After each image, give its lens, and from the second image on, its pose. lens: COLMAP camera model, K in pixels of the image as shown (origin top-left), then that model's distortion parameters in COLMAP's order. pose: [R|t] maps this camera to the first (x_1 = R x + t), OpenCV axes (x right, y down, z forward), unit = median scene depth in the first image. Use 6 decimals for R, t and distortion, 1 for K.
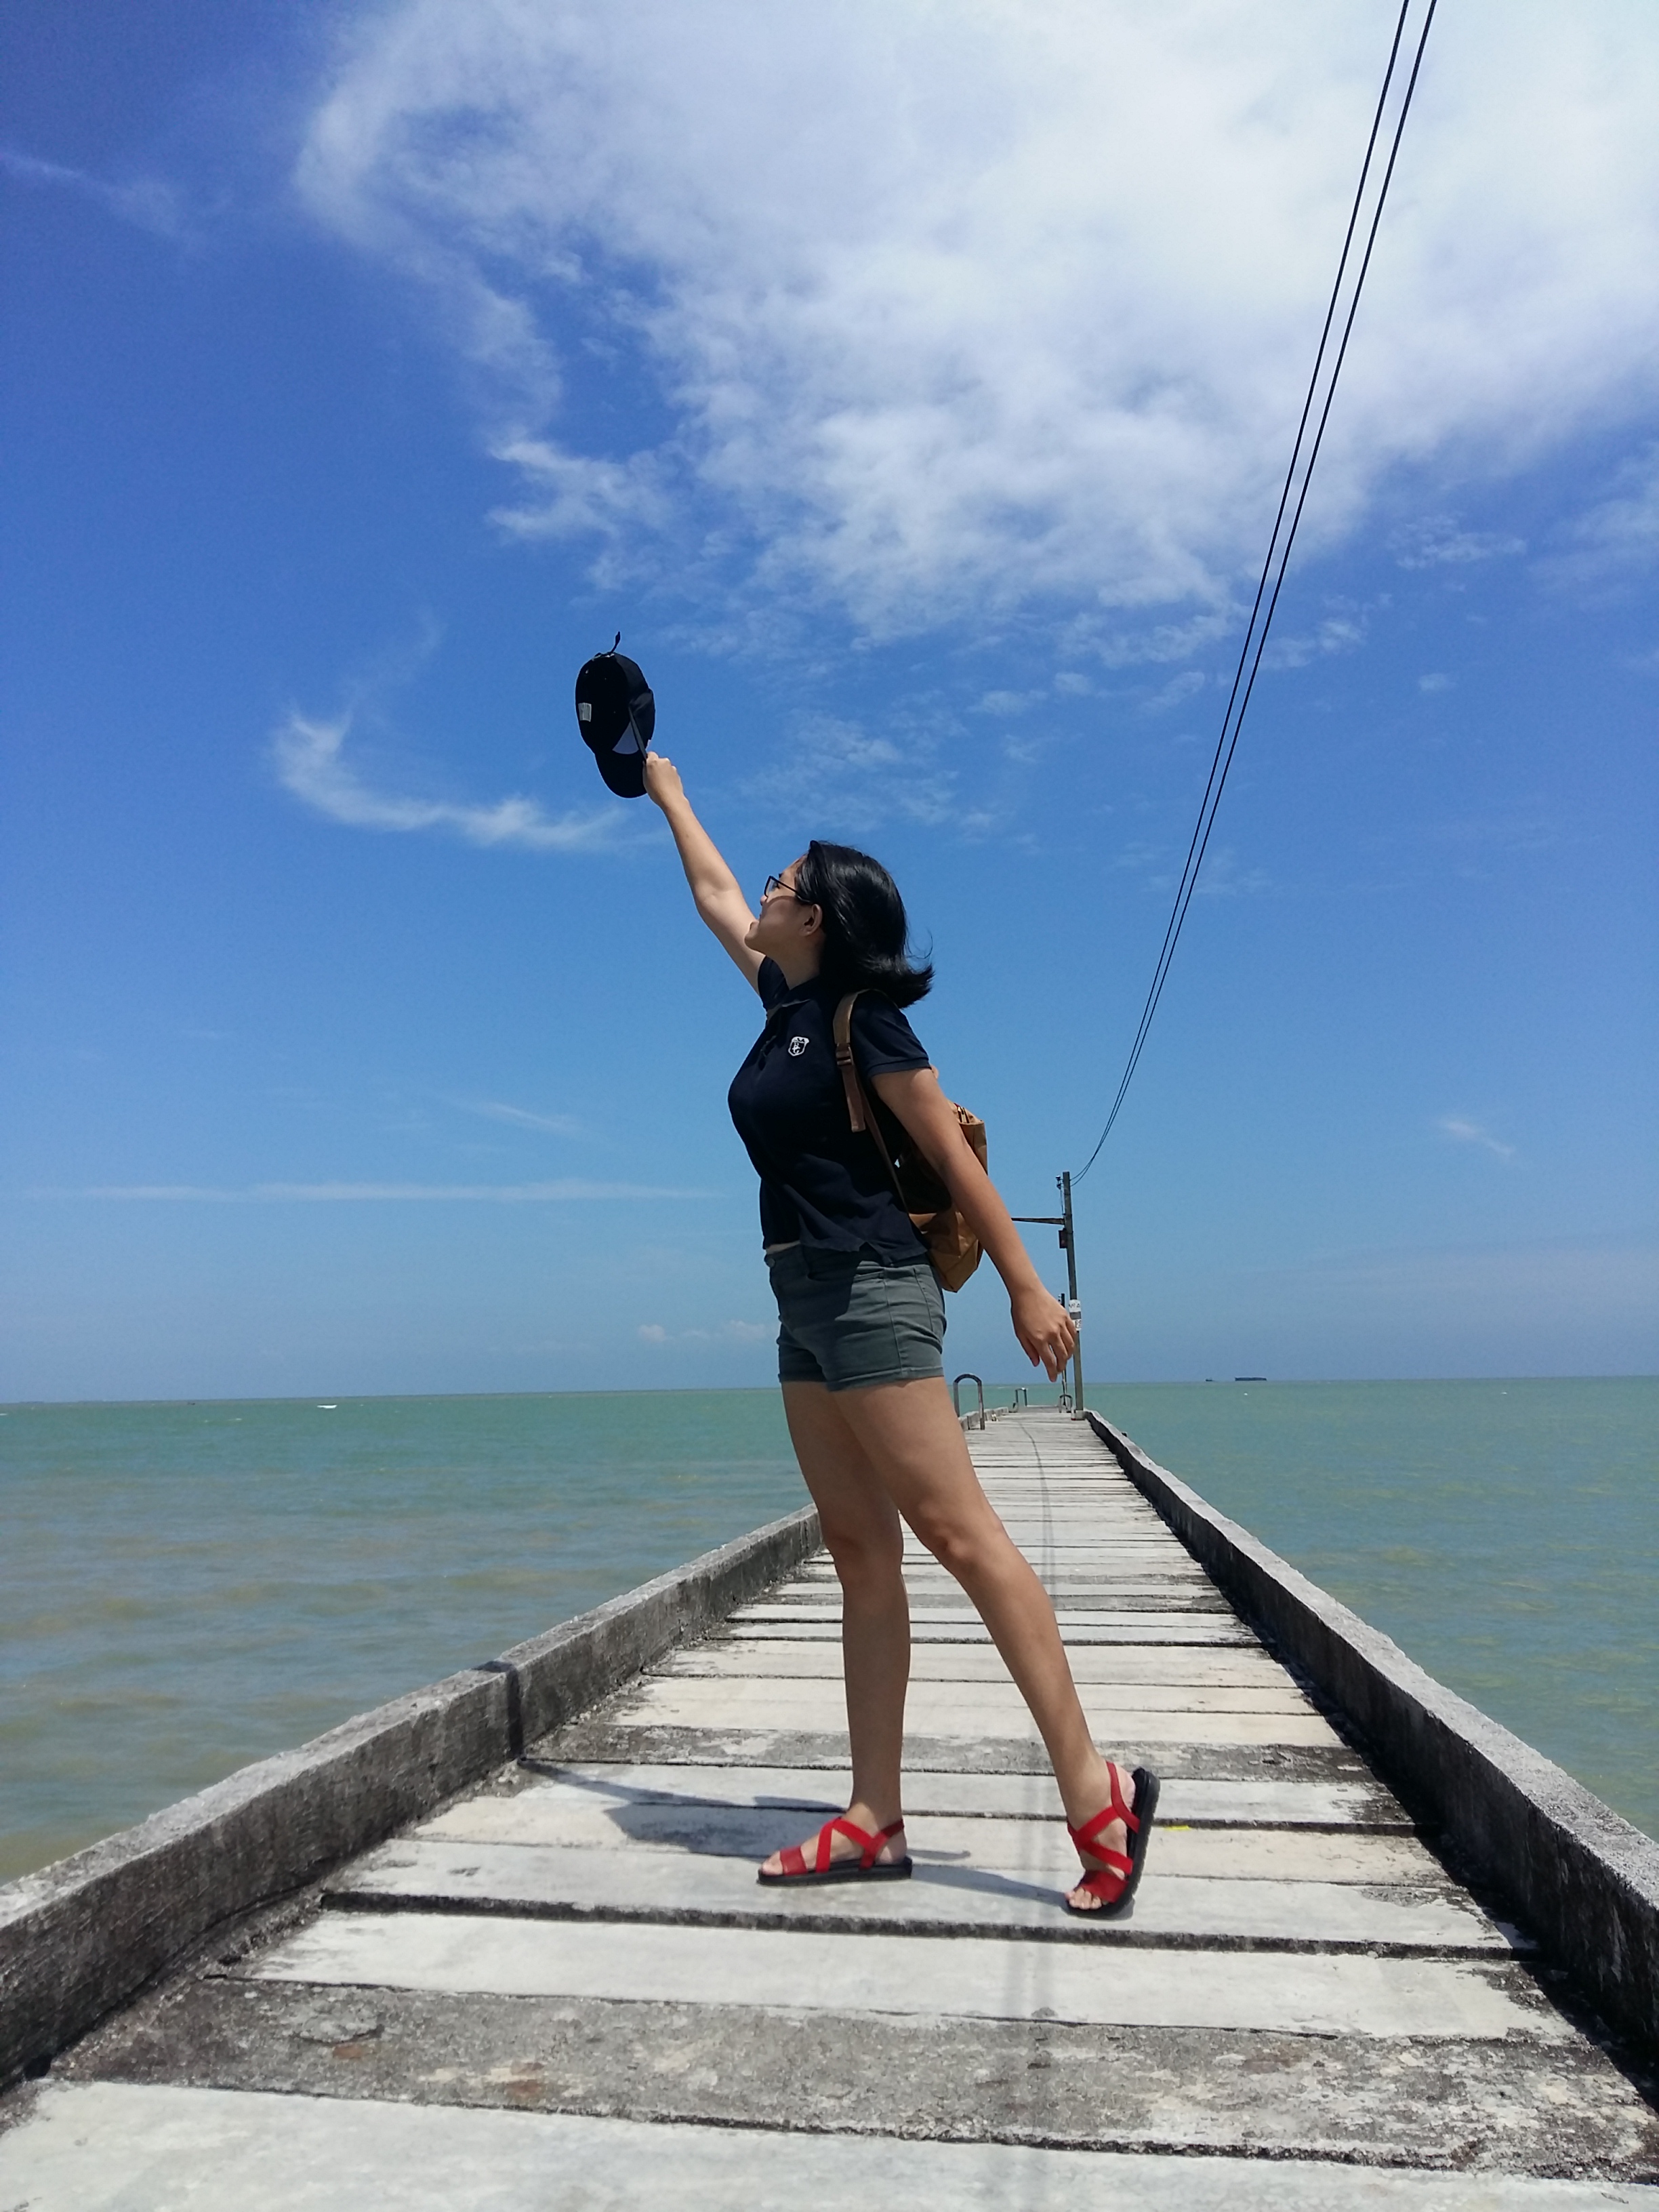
lens RADIAL K [[1804.1, 0, 805.9], [0, 1804.1, 1106.7], [0, 0, 1]] dist [0.060598, -0.136685]
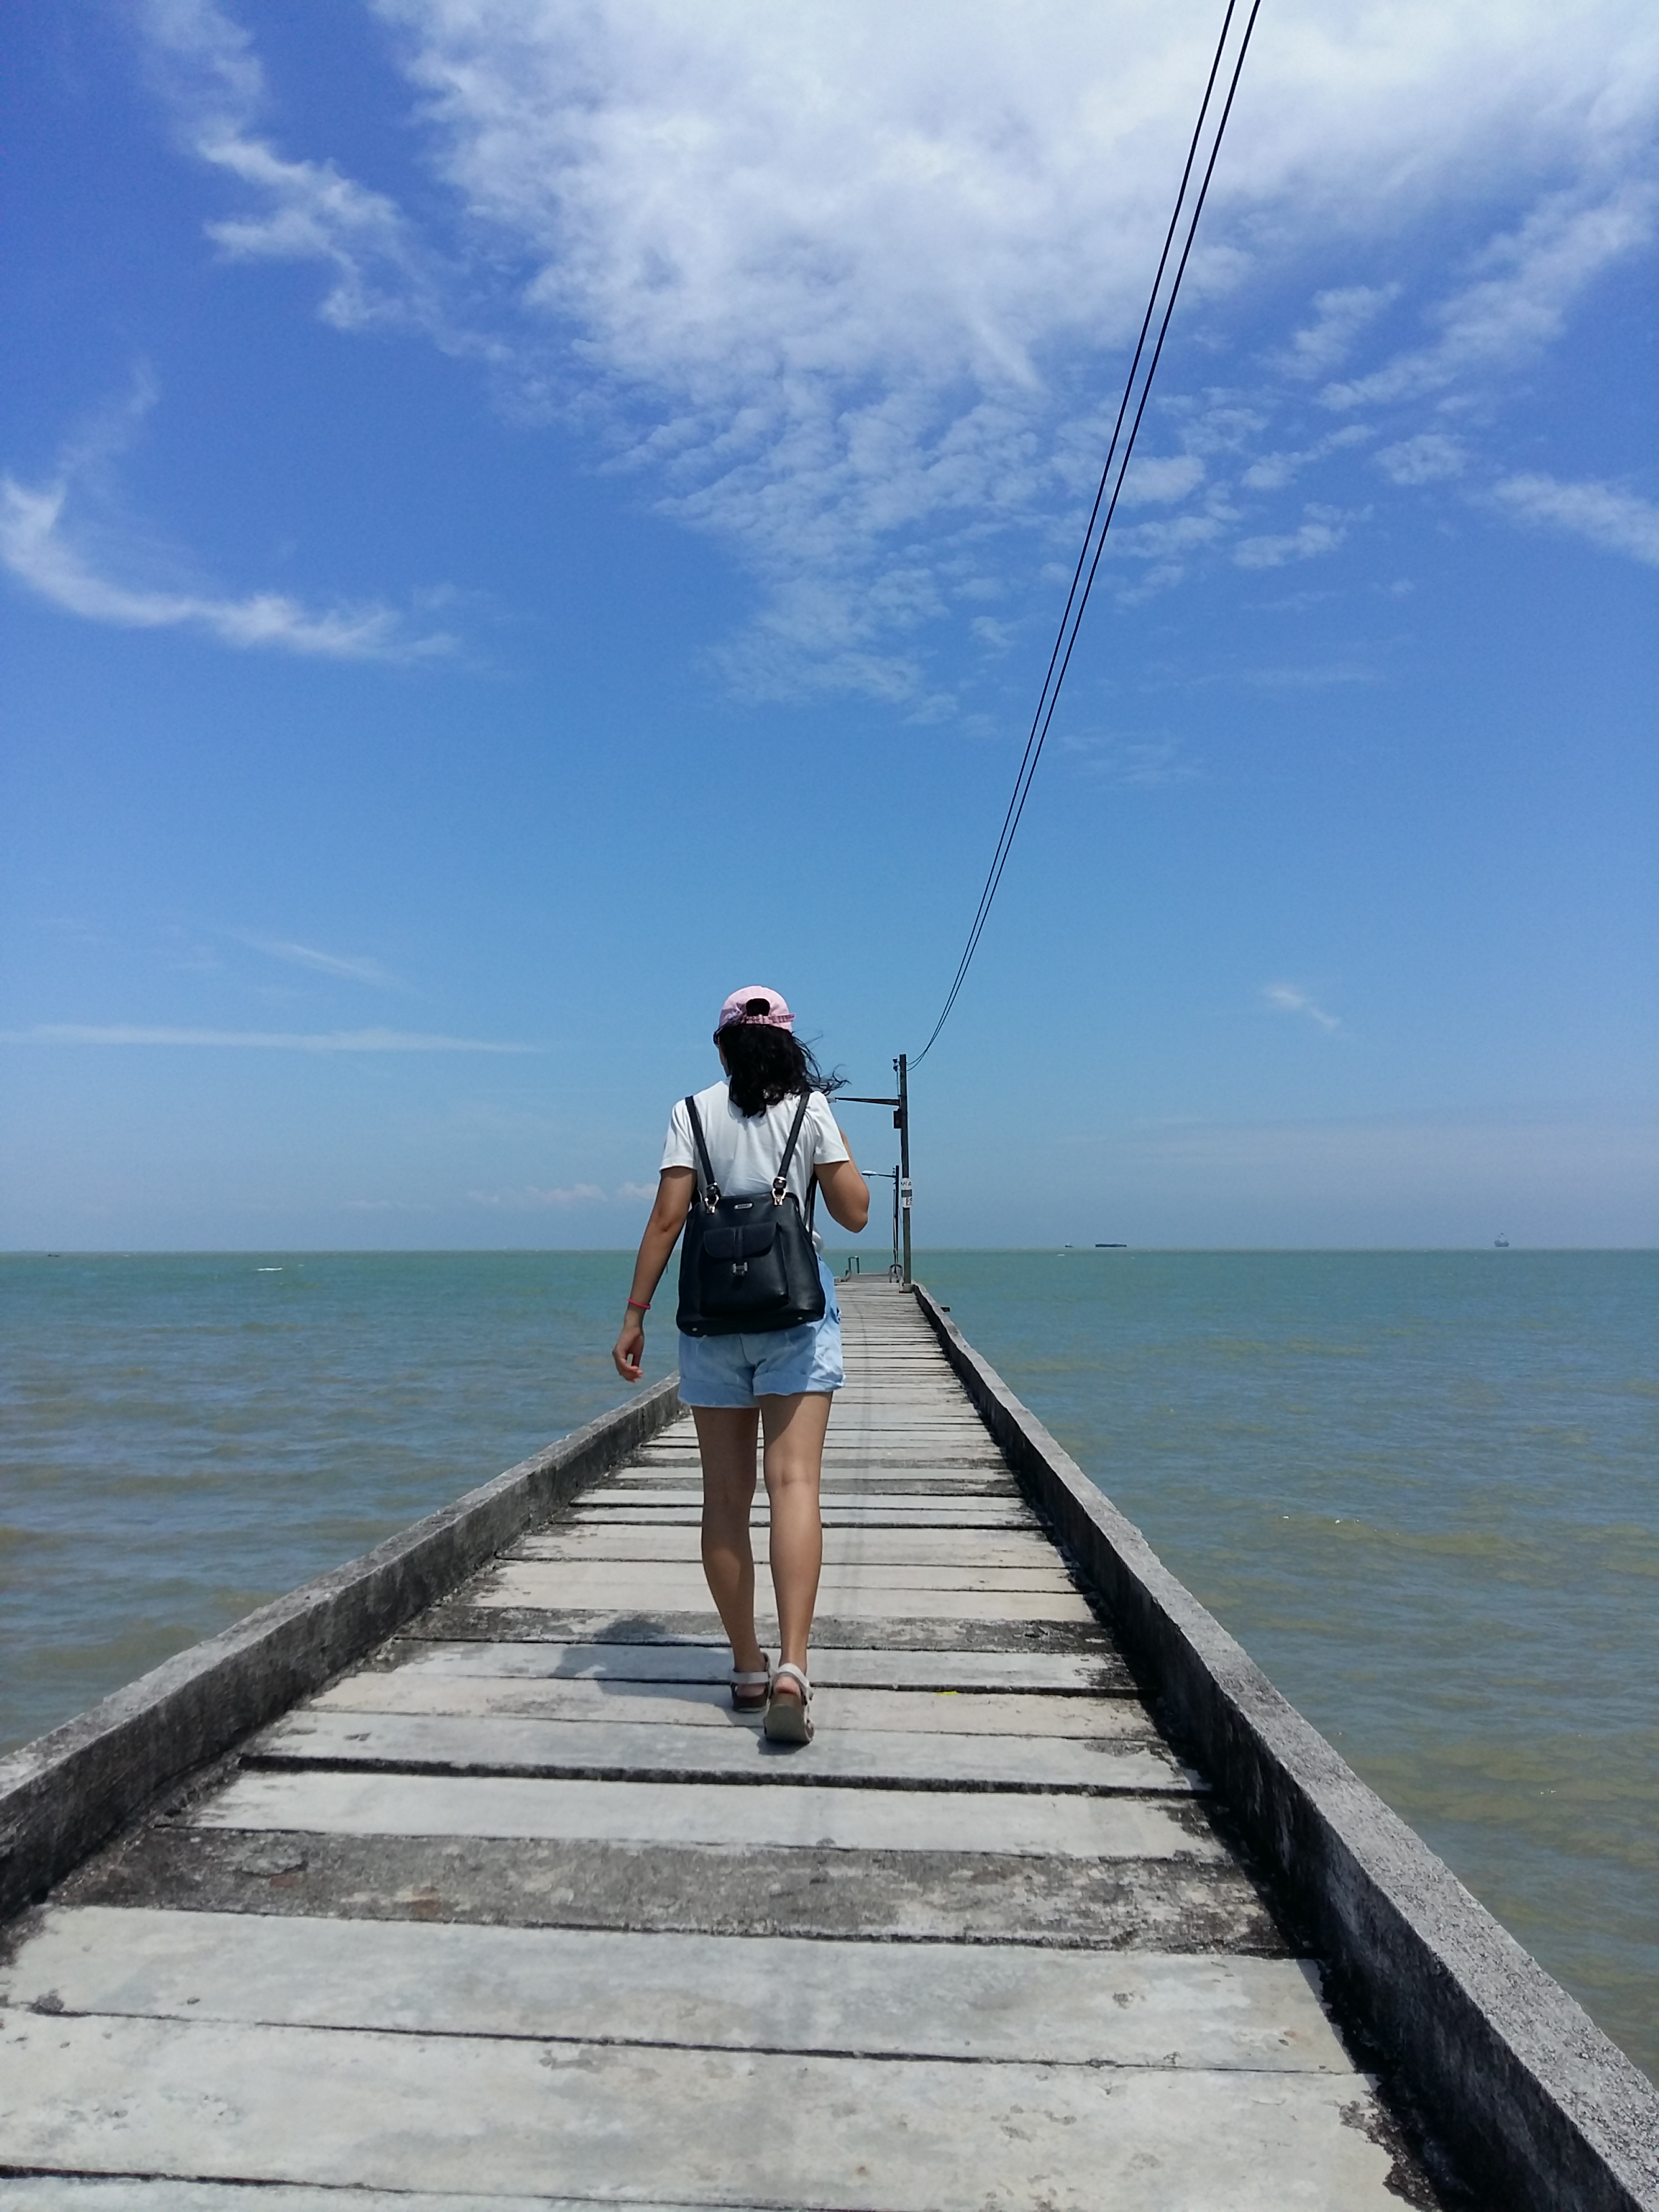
lens RADIAL K [[1804.7, 0, 826.3], [0, 1804.7, 1081.3], [0, 0, 1]] dist [0.059368, -0.134581]
pose [[0.994796, 0.024173, 0.098976, -0.009878], [-0.030343, 0.997657, 0.061310, -0.120657], [-0.097262, -0.063995, 0.993199, -0.249509]]
